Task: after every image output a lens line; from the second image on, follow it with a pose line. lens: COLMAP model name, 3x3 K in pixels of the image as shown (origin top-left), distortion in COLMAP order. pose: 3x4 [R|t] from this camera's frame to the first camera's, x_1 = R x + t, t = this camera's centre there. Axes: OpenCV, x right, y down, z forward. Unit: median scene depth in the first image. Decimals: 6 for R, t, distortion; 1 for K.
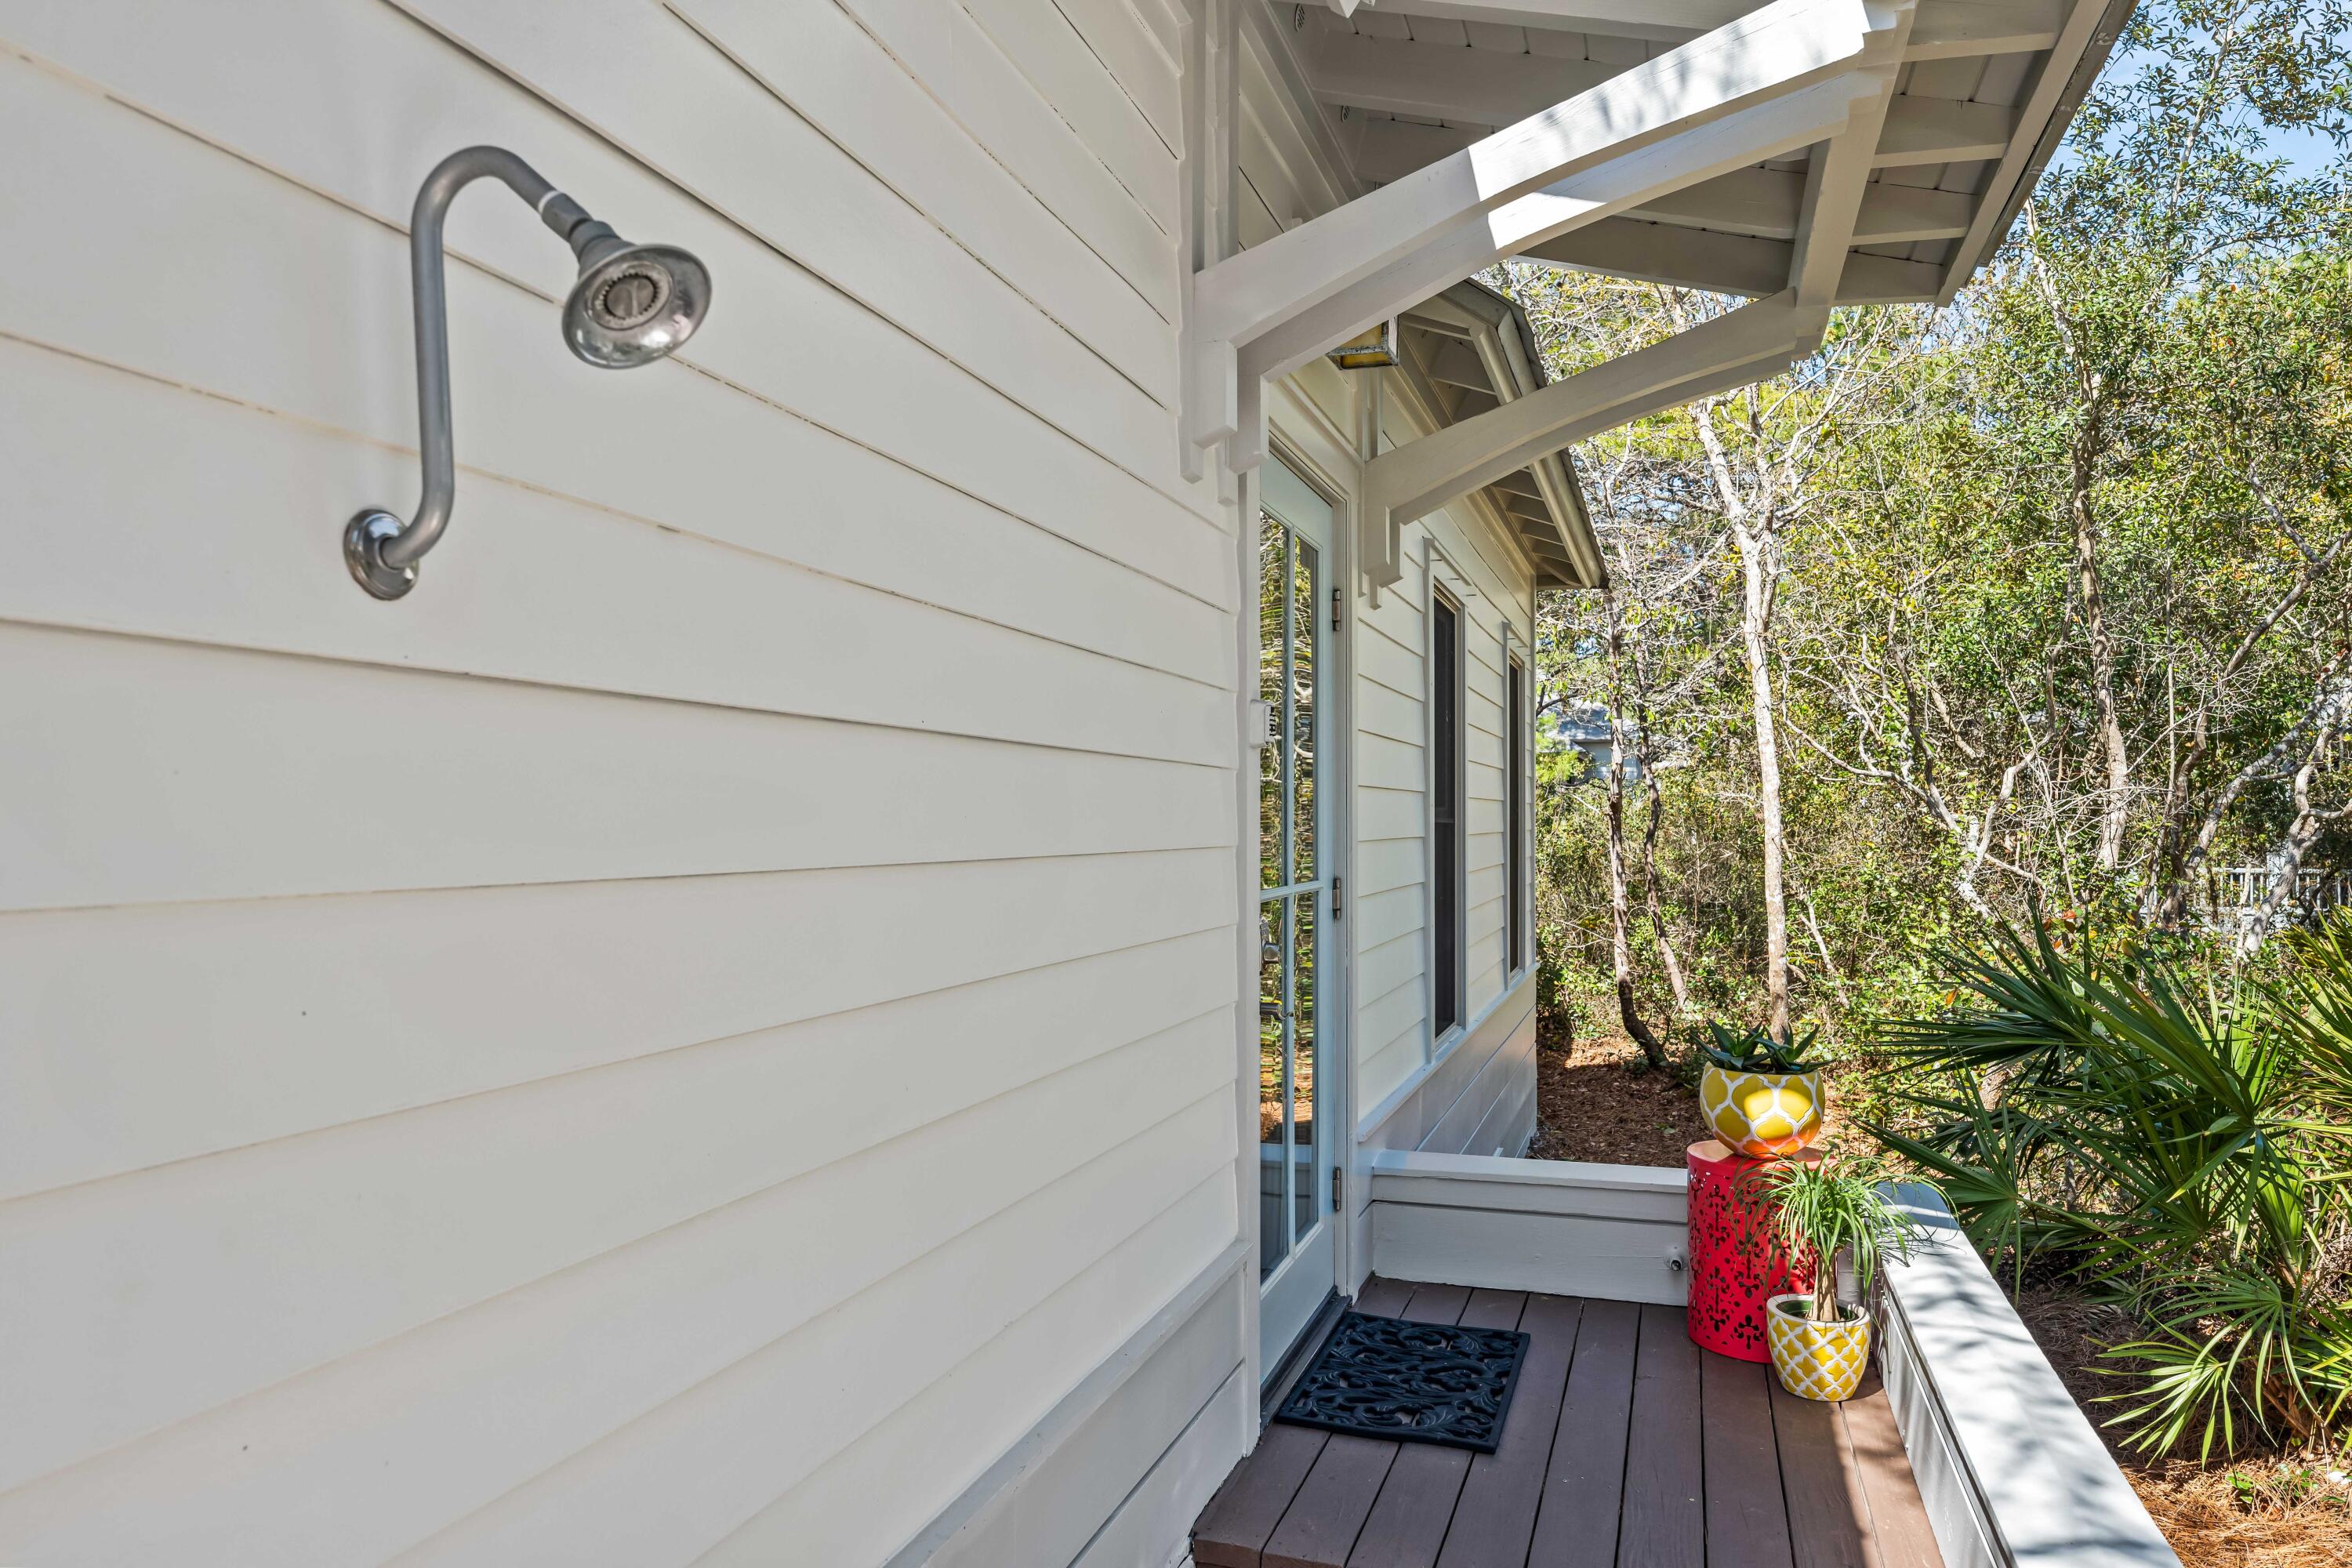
lens RADIAL K [[1561.2, 0, 1176.0], [0, 1561.2, 784.0], [0, 0, 1]] dist [0.006629, 0.000429]
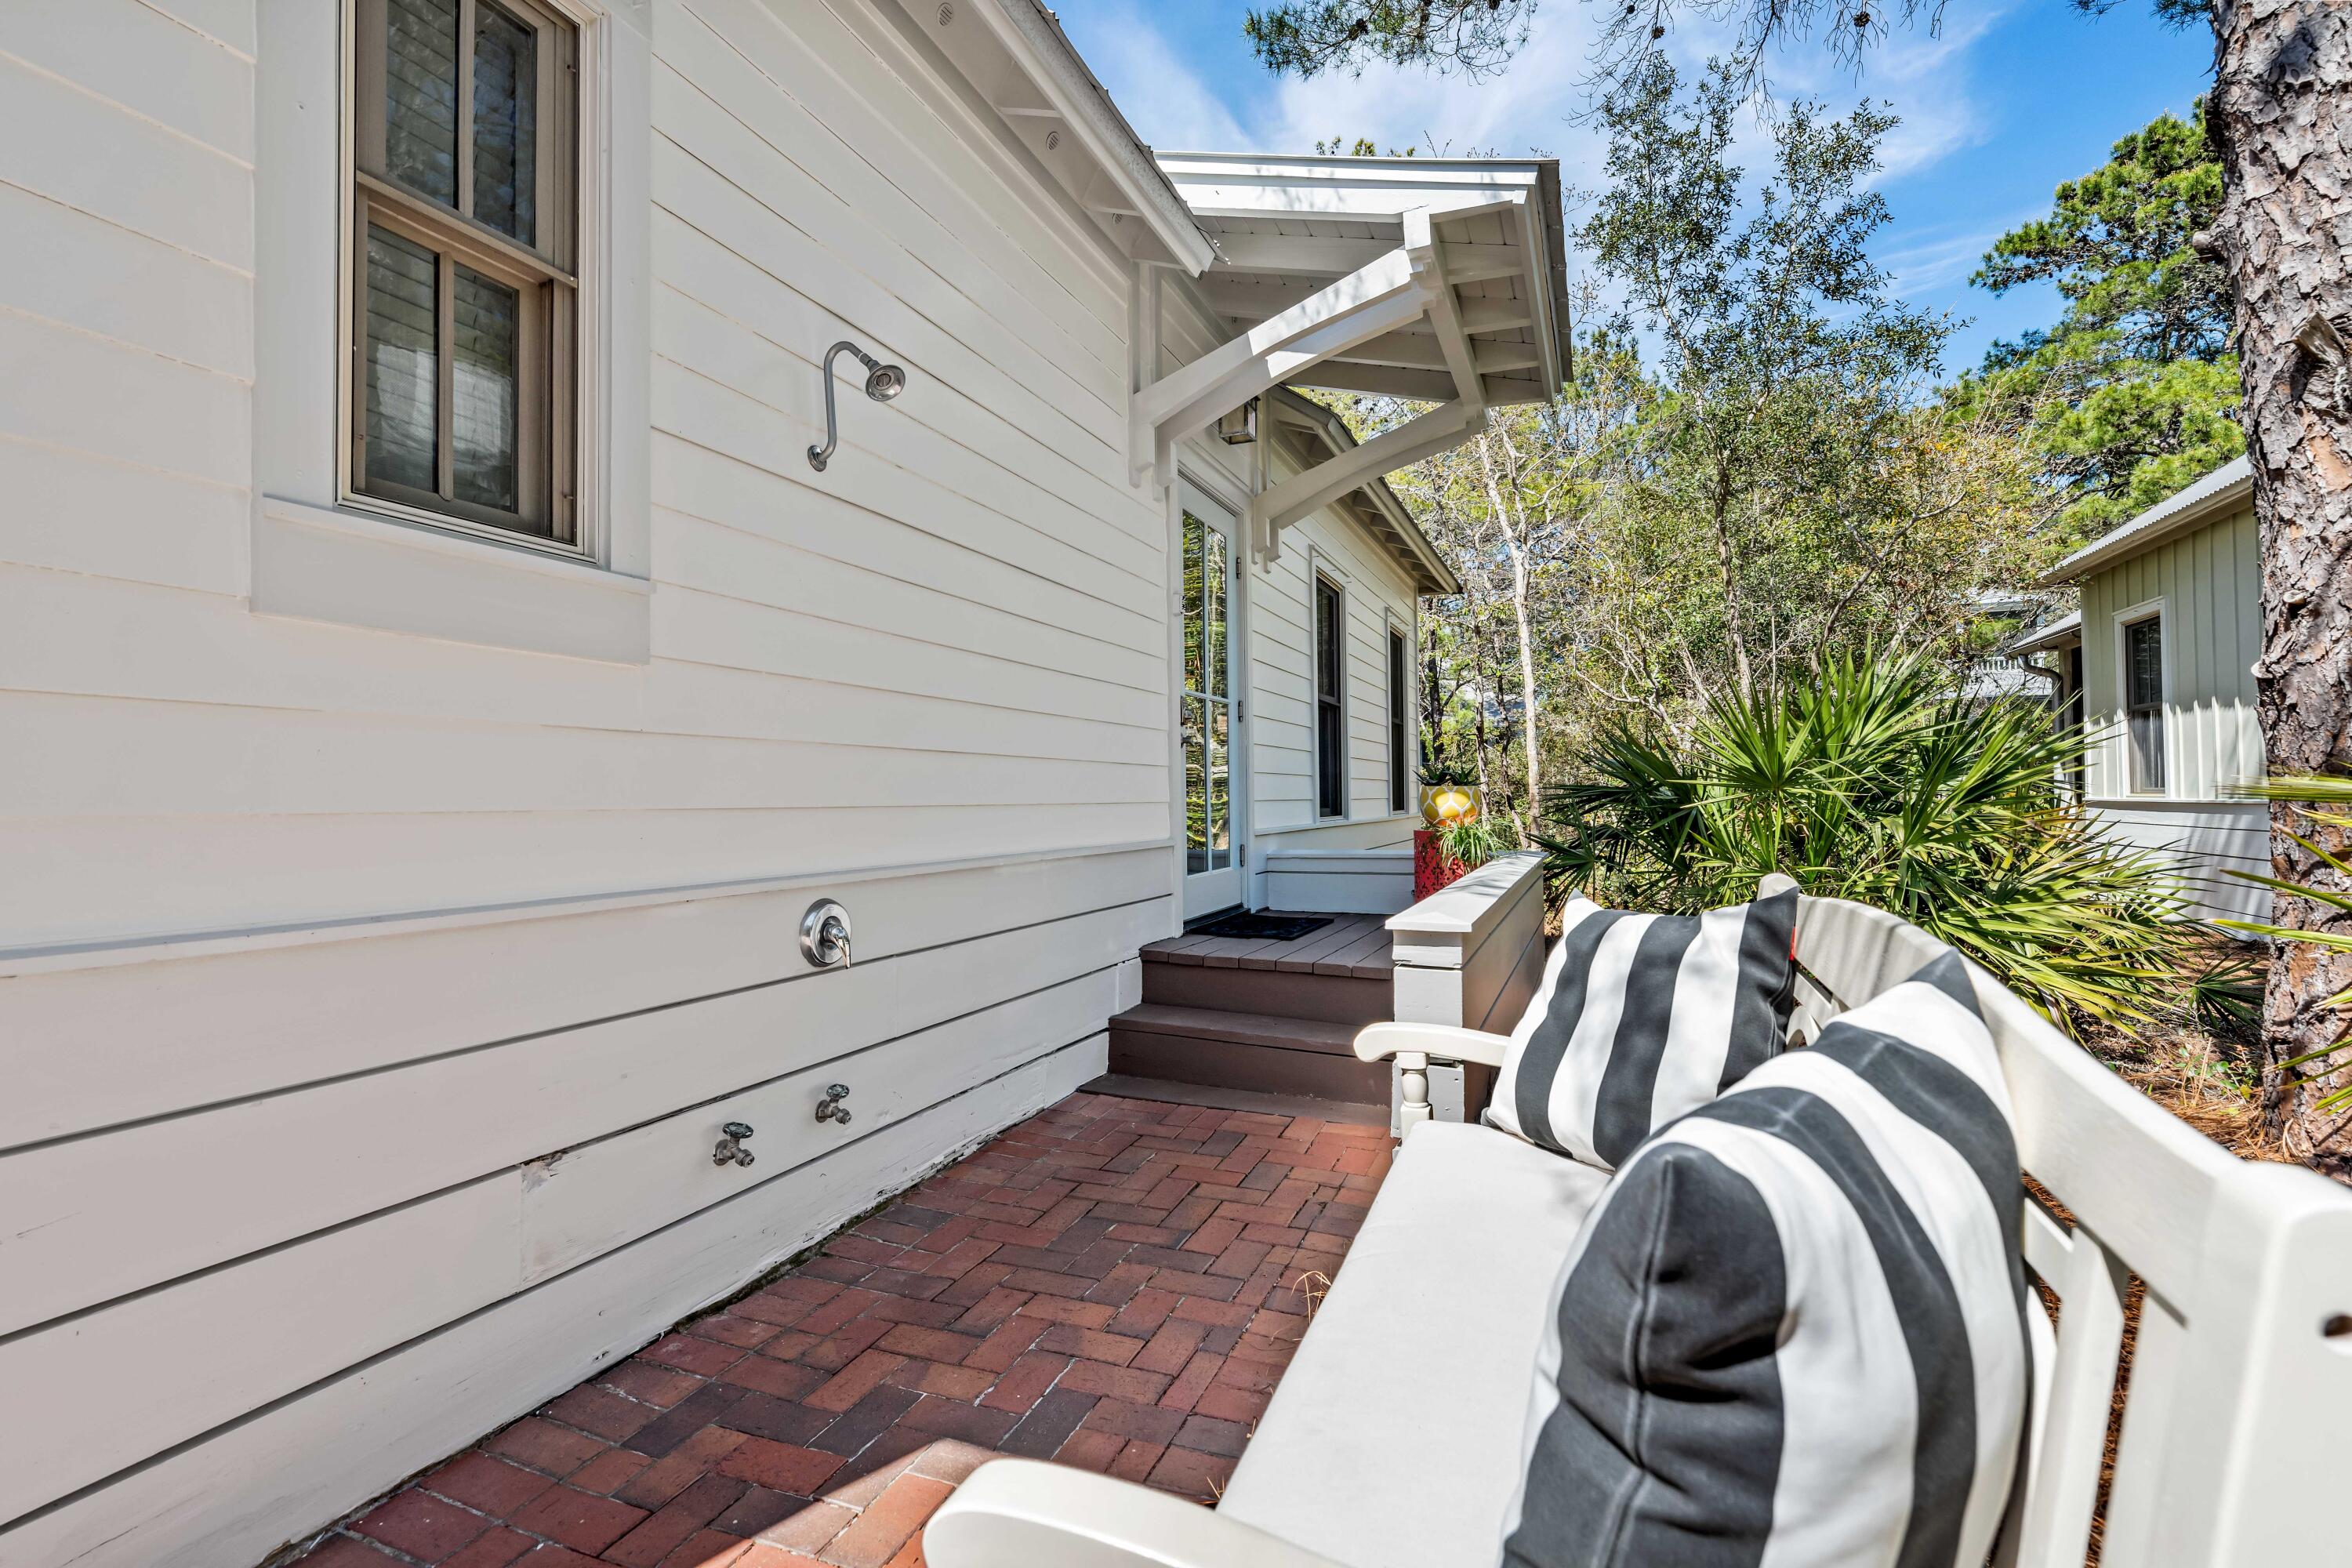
lens RADIAL K [[1025.2, 0, 1162.8], [0, 1025.2, 781.6], [0, 0, 1]] dist [-0.003183, 0.000084]
pose [[0.995629, -0.013438, -0.092425, 0.175809], [0.014360, 0.999853, 0.009325, 0.211939], [0.092286, -0.010611, 0.995676, -0.460070]]
